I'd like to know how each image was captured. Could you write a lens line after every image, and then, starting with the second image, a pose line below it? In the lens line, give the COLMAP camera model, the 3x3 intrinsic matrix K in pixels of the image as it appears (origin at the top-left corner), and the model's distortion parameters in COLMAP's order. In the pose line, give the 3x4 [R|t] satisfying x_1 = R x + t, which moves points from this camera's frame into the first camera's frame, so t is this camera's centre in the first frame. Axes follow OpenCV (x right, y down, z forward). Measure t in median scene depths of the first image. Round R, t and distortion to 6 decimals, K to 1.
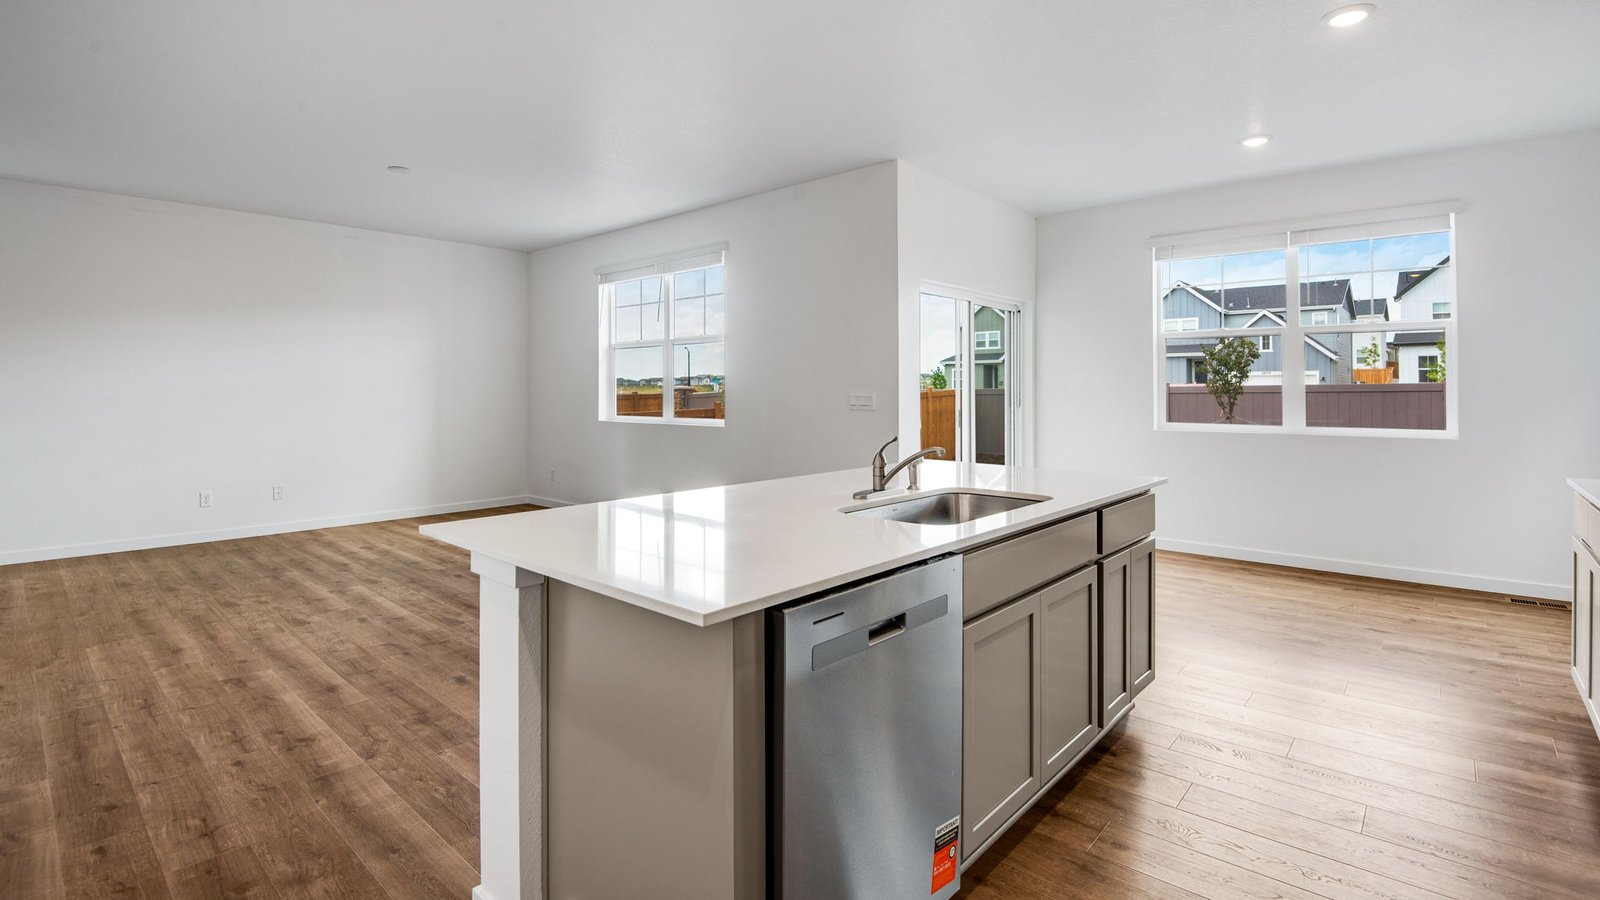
lens RADIAL K [[741.9, 0, 792.2], [0, 741.9, 378.8], [0, 0, 1]] dist [-0.007140, -0.001073]
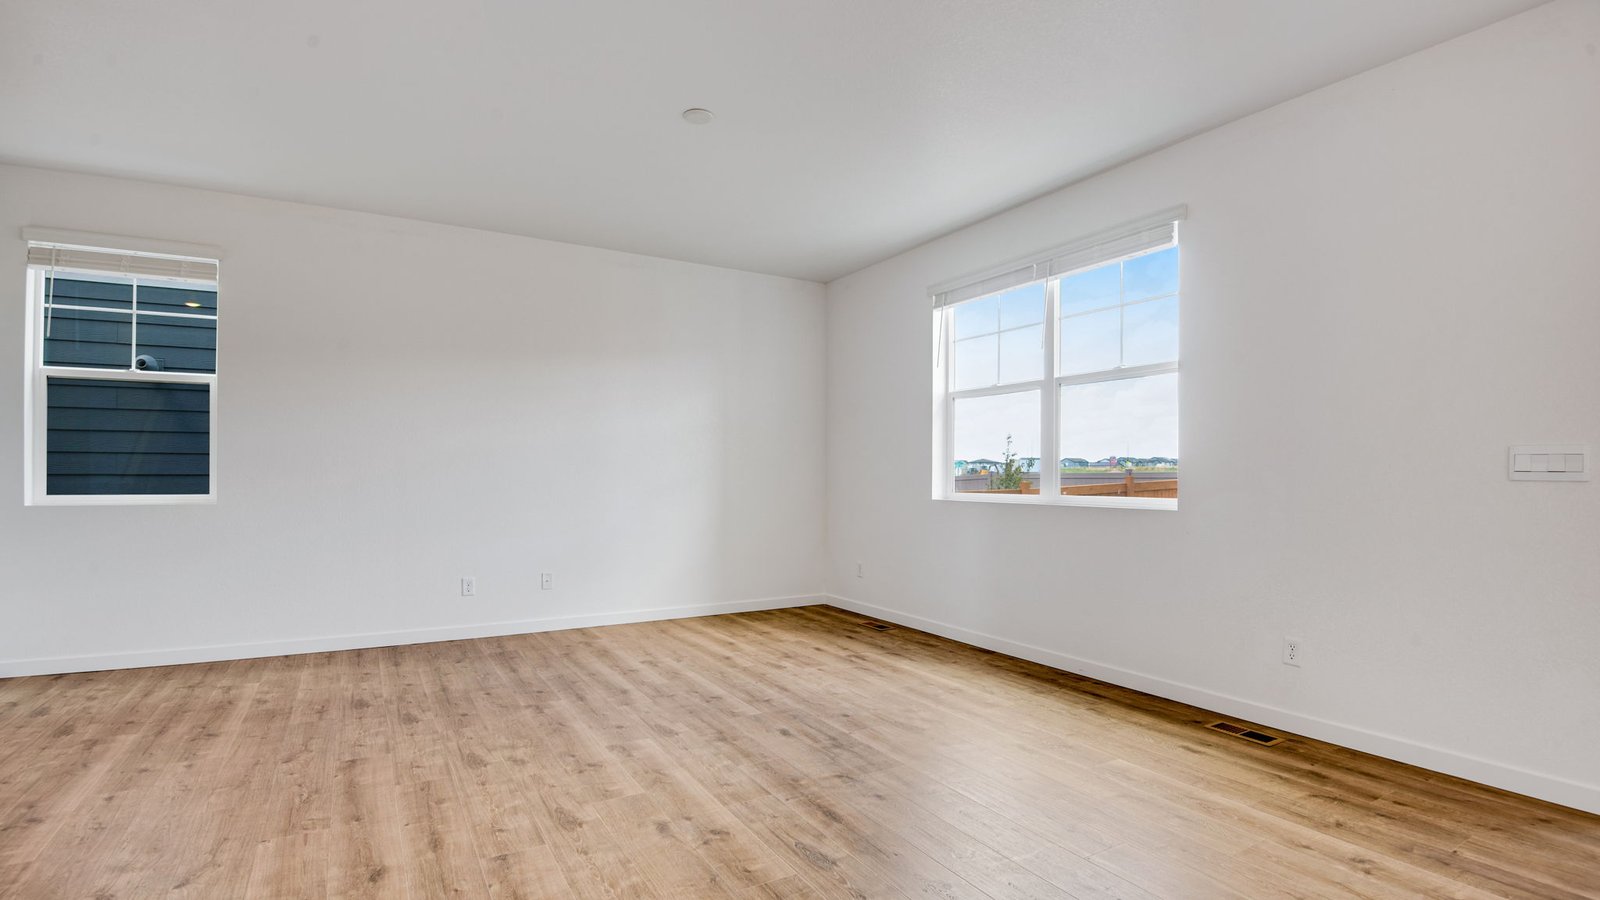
lens RADIAL K [[794.4, 0, 799.5], [0, 794.4, 464.5], [0, 0, 1]] dist [-0.004948, -0.000754]
pose [[0.952478, 0.006141, -0.304544, -0.389475], [-0.005156, 0.999979, 0.004038, 0.054652], [0.304562, -0.002276, 0.952490, 0.591340]]
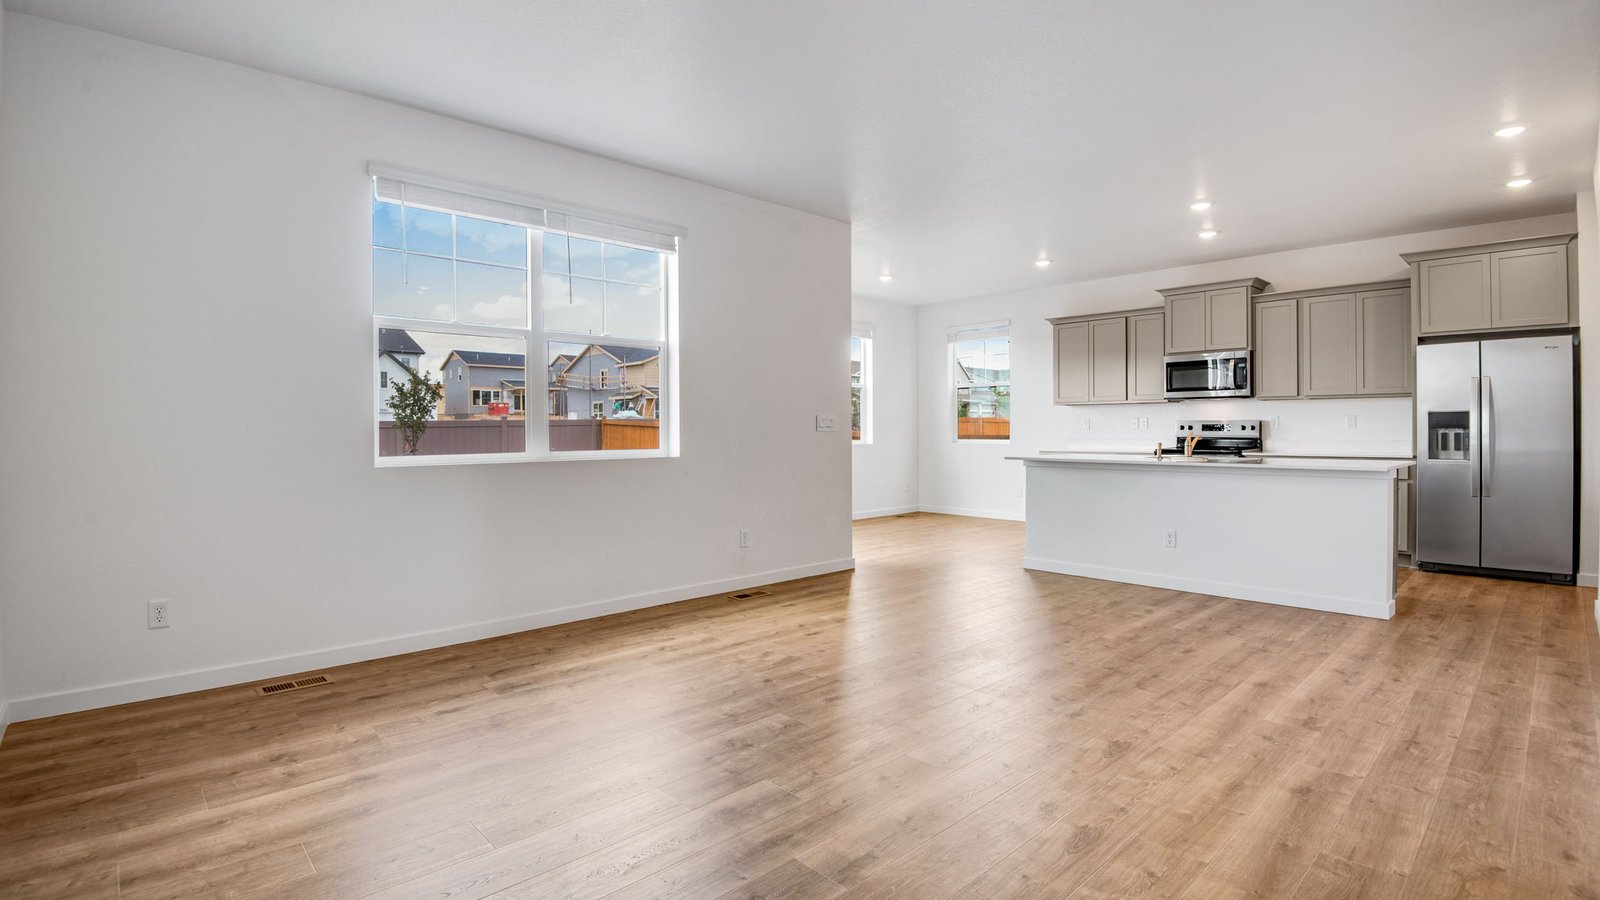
lens RADIAL K [[741.9, 0, 798.1], [0, 741.9, 434.2], [0, 0, 1]] dist [-0.007140, -0.001073]
pose [[0.059639, -0.000959, 0.998220, -1.734078], [-0.019117, 0.999815, 0.002102, 0.069468], [-0.998037, -0.019208, 0.059610, 1.618104]]
